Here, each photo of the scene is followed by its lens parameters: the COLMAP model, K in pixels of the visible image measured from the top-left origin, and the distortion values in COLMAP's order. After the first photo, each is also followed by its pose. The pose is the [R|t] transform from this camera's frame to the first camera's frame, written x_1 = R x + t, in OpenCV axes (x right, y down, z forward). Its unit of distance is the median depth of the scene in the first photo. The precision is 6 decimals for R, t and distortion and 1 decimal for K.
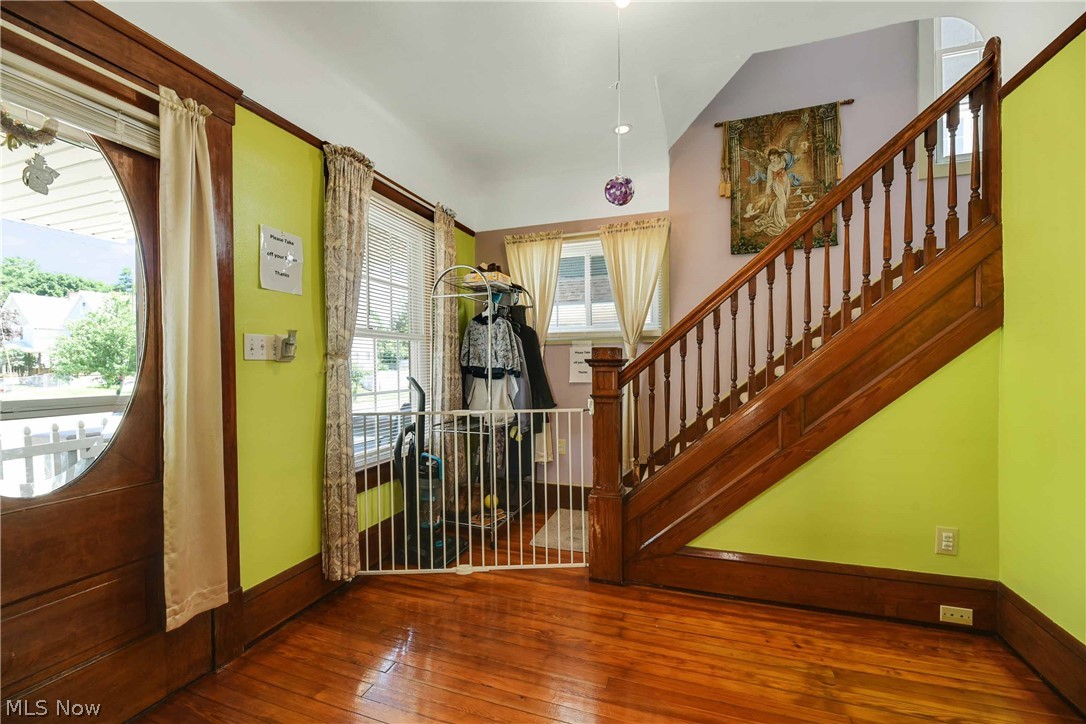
lens RADIAL K [[442.5, 0, 547.3], [0, 442.5, 371.3], [0, 0, 1]] dist [-0.002683, -0.000439]
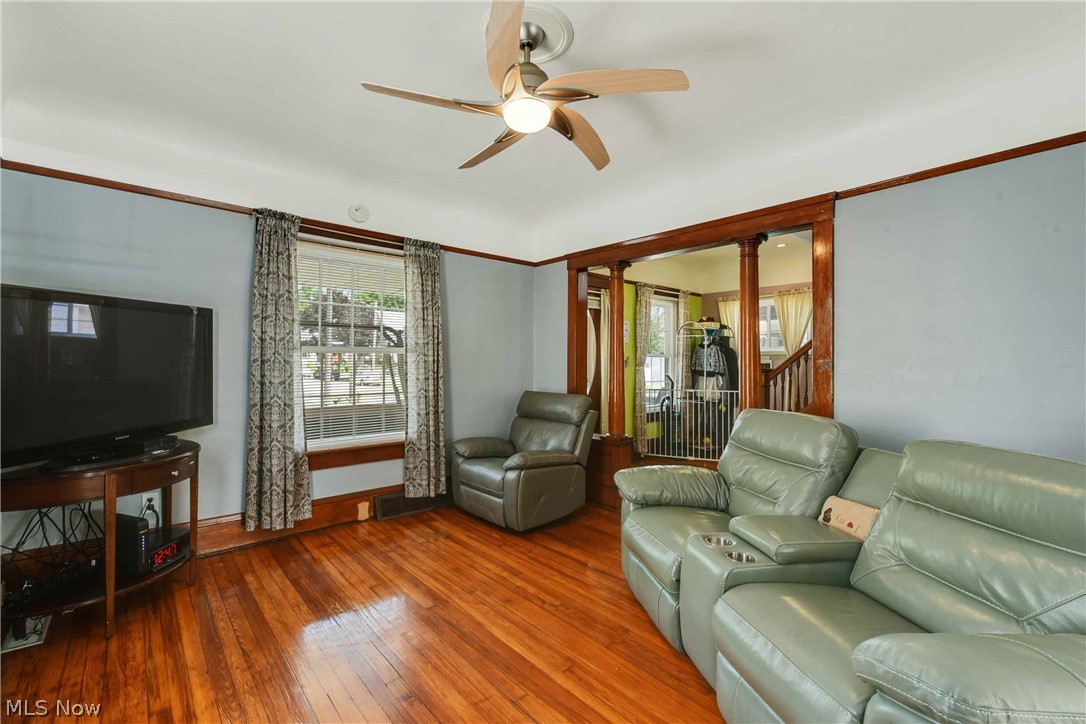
lens RADIAL K [[461.3, 0, 568.3], [0, 461.3, 363.8], [0, 0, 1]] dist [-0.001585, -0.000097]
pose [[0.892154, 0.007223, -0.451673, 0.270761], [-0.013107, 0.999865, -0.009901, -0.012730], [0.451541, 0.014754, 0.892129, -1.203130]]
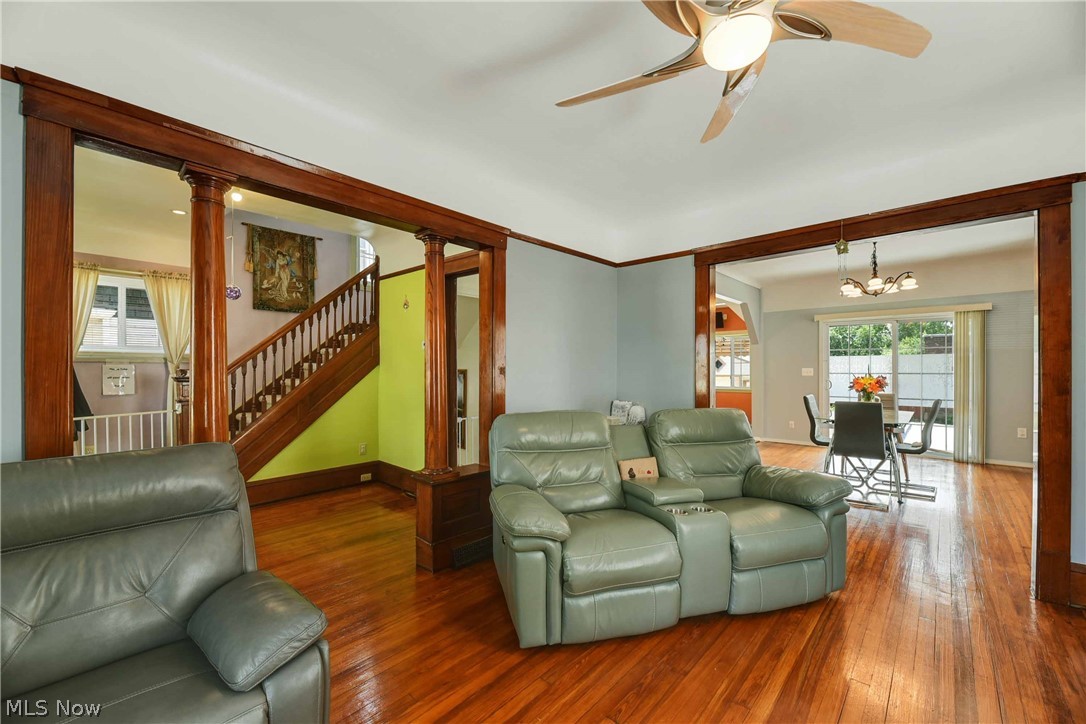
lens RADIAL K [[442.5, 0, 547.3], [0, 442.5, 371.3], [0, 0, 1]] dist [-0.002683, -0.000439]
pose [[0.406072, 0.007492, 0.913810, -0.632431], [0.001911, 0.999957, -0.009047, -0.023219], [-0.913839, 0.005420, 0.406041, -0.639772]]
